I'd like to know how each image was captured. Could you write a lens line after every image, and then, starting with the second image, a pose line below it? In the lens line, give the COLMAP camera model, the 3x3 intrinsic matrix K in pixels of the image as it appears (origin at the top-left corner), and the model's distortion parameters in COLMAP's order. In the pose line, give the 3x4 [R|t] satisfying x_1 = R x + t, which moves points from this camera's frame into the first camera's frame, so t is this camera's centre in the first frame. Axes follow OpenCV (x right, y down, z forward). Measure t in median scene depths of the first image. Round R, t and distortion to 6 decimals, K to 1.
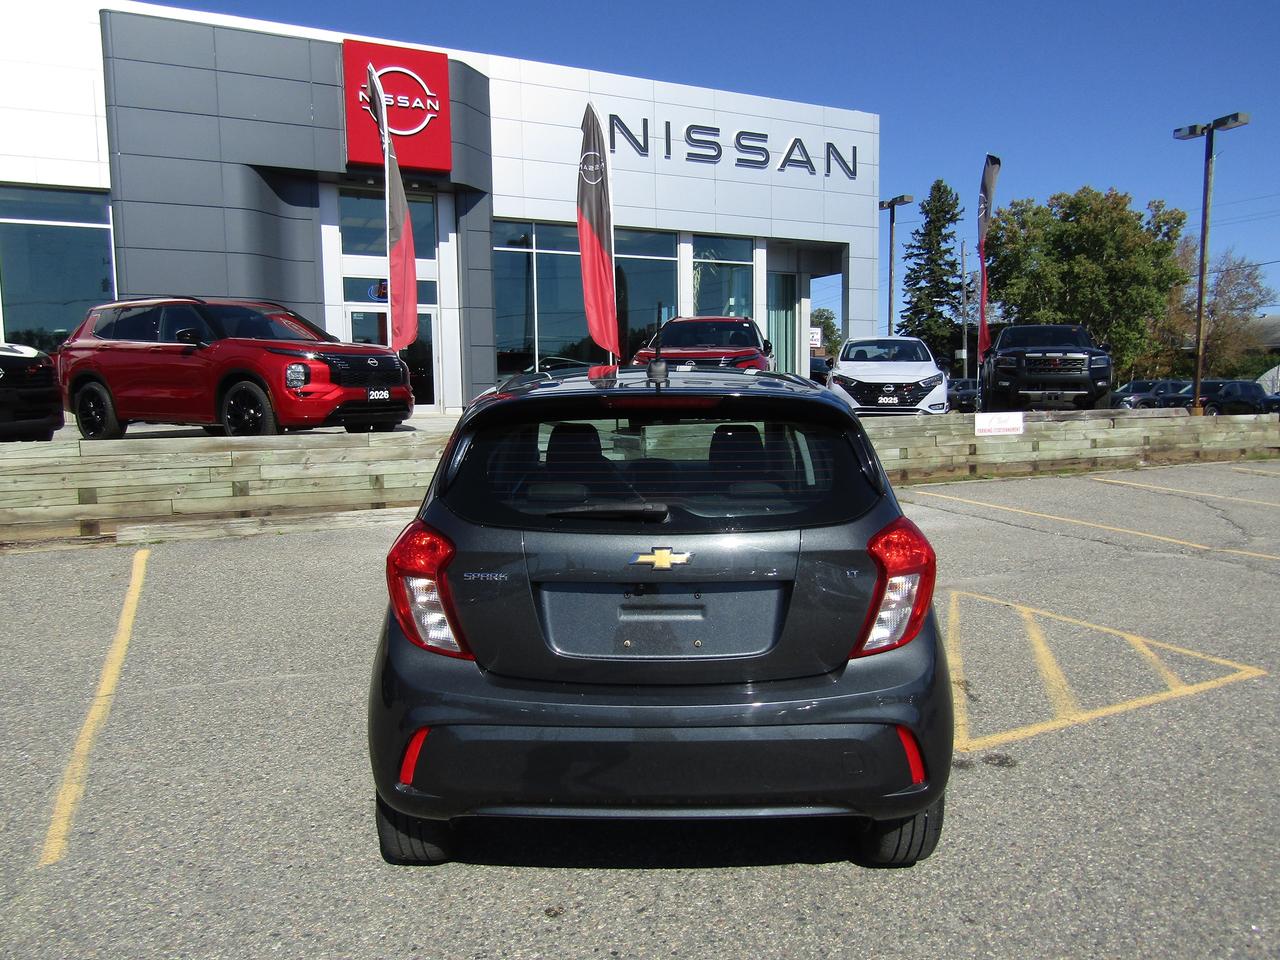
lens RADIAL K [[912.4, 0, 636.2], [0, 912.4, 479.2], [0, 0, 1]] dist [-0.015480, 0.009715]
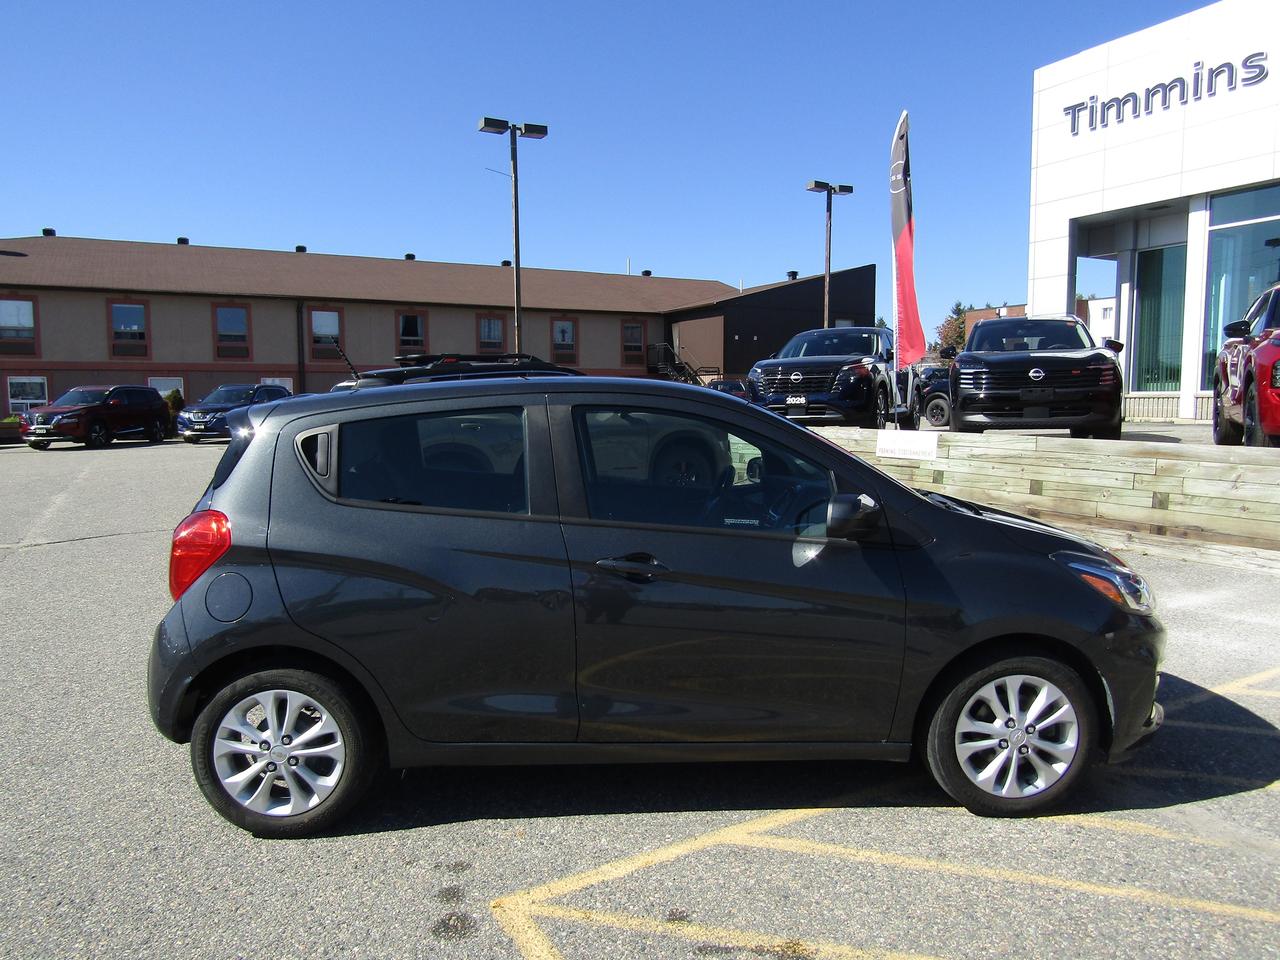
lens RADIAL K [[912.4, 0, 632.7], [0, 912.4, 487.4], [0, 0, 1]] dist [-0.015480, 0.009715]
pose [[0.035636, 0.108343, -0.993475, 0.221758], [-0.093810, 0.990079, 0.104608, -0.024248], [0.994952, 0.089470, 0.045446, 0.223699]]
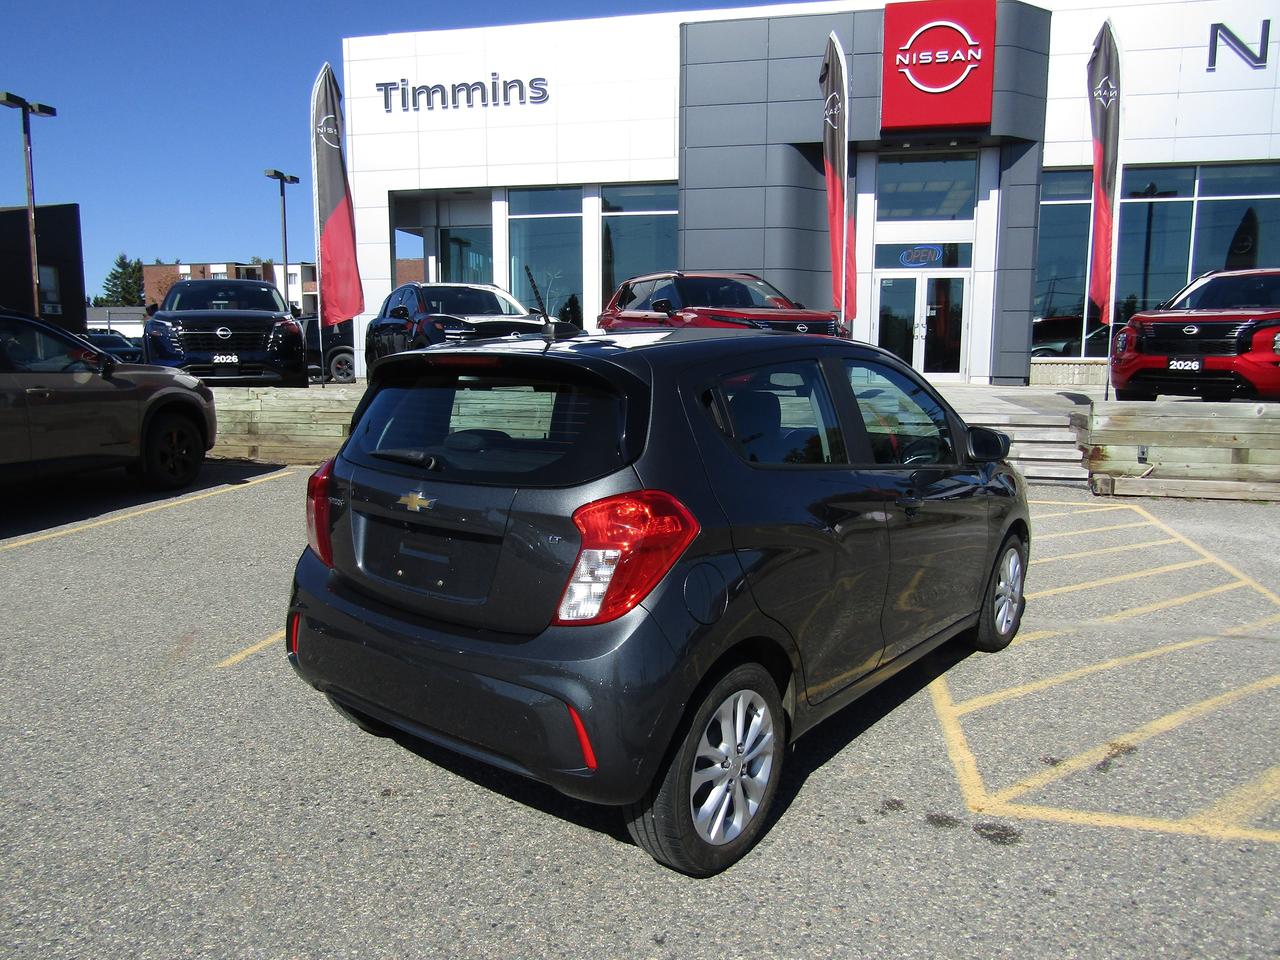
lens RADIAL K [[912.4, 0, 633.5], [0, 912.4, 482.4], [0, 0, 1]] dist [-0.015480, 0.009715]
pose [[0.782220, 0.098571, -0.615155, 0.124543], [-0.075043, 0.995122, 0.064033, -0.003635], [0.618466, -0.003925, 0.785801, 0.039653]]
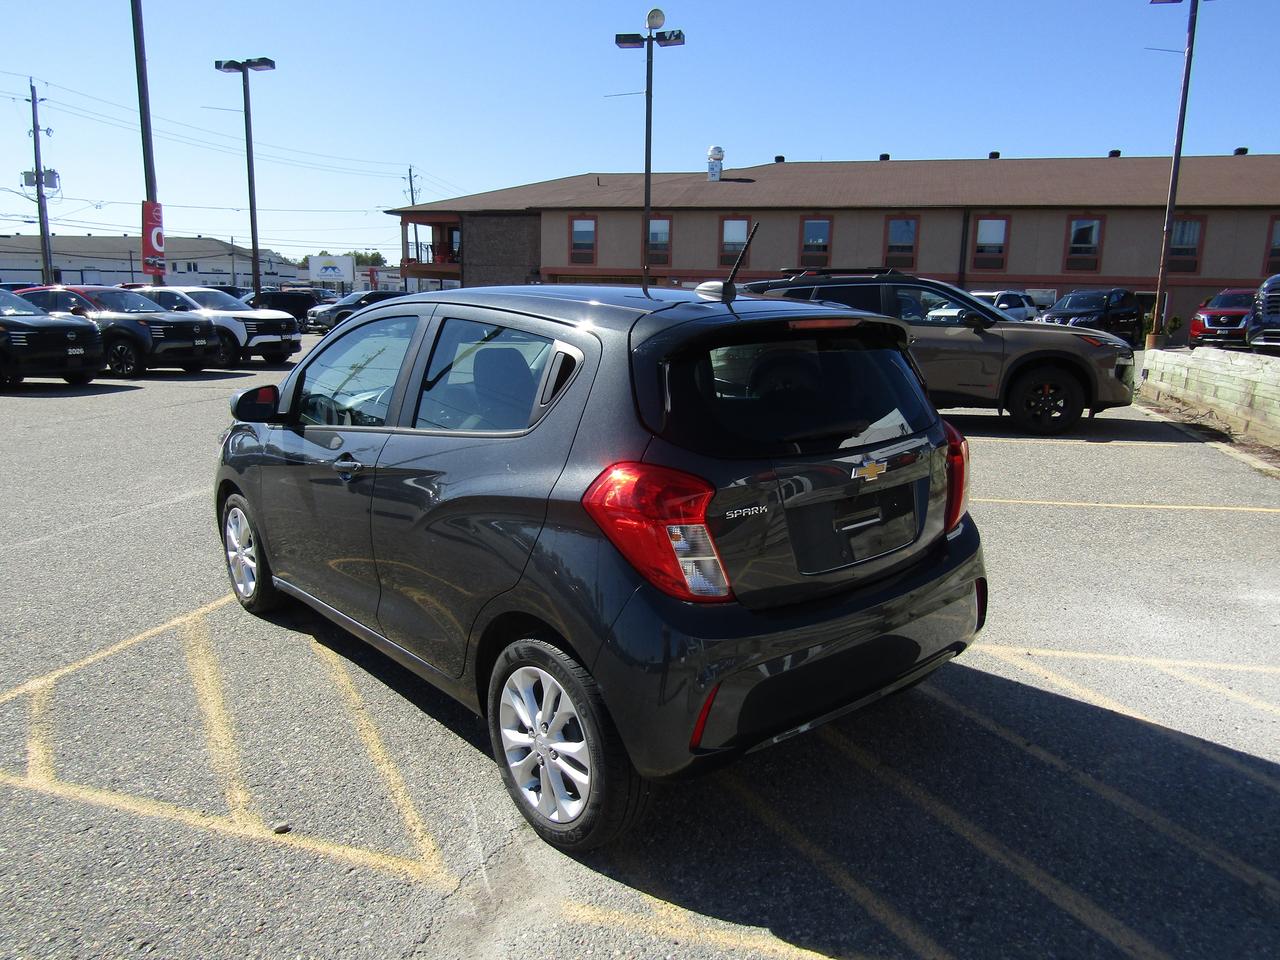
lens RADIAL K [[912.7, 0, 636.7], [0, 912.7, 484.3], [0, 0, 1]] dist [-0.020945, 0.013387]
pose [[-0.677207, 0.141880, -0.721984, 0.200781], [-0.085426, 0.959437, 0.268670, -0.049638], [0.730817, 0.243621, -0.637617, 0.466754]]
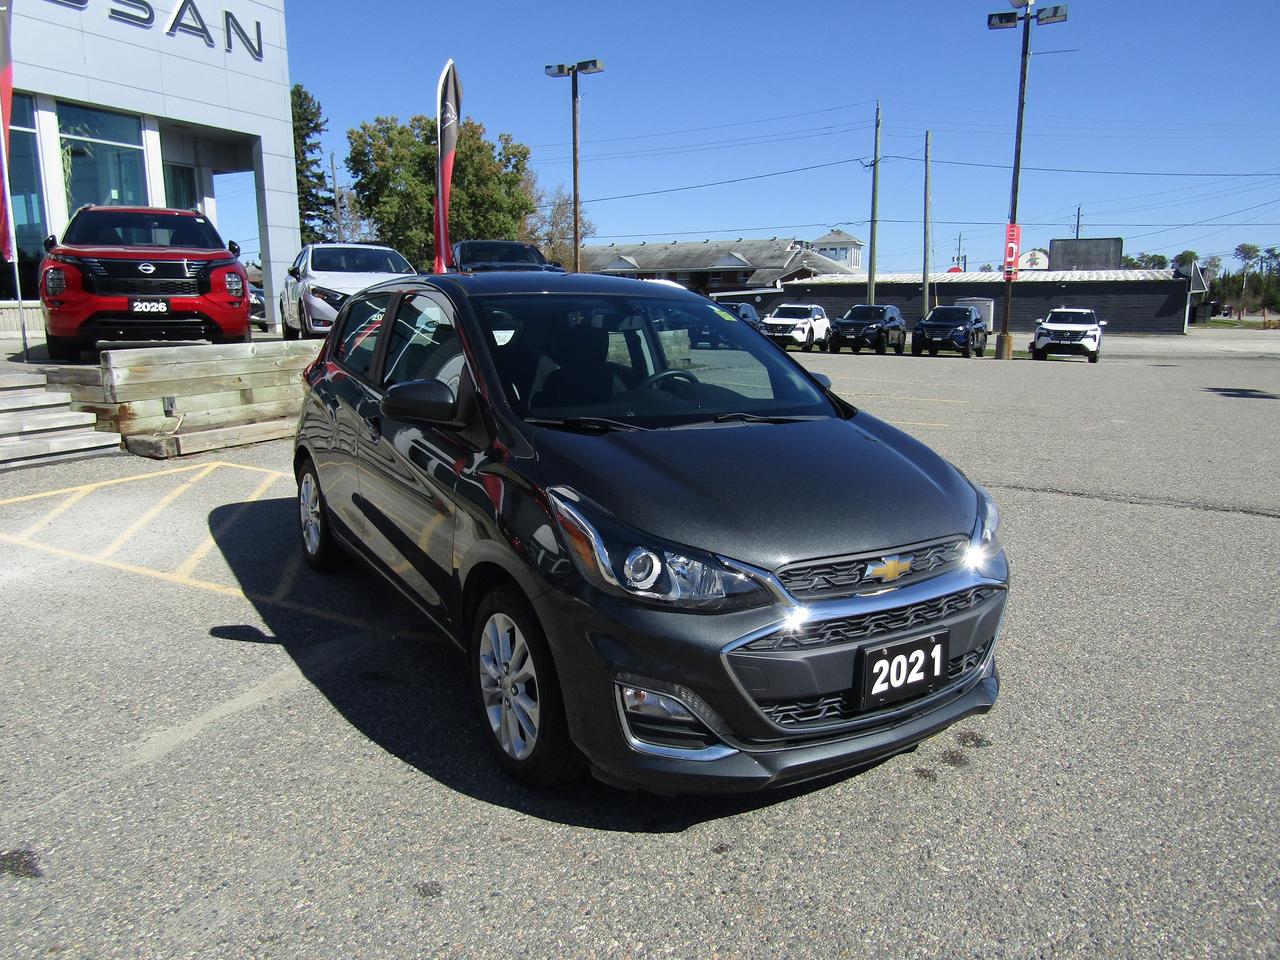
lens RADIAL K [[913.8, 0, 636.4], [0, 913.8, 470.7], [0, 0, 1]] dist [-0.019629, 0.003287]
pose [[0.781854, -0.102169, 0.615033, -0.069758], [0.053969, 0.993869, 0.096493, -0.007676], [-0.621121, -0.042251, 0.782575, 0.111597]]
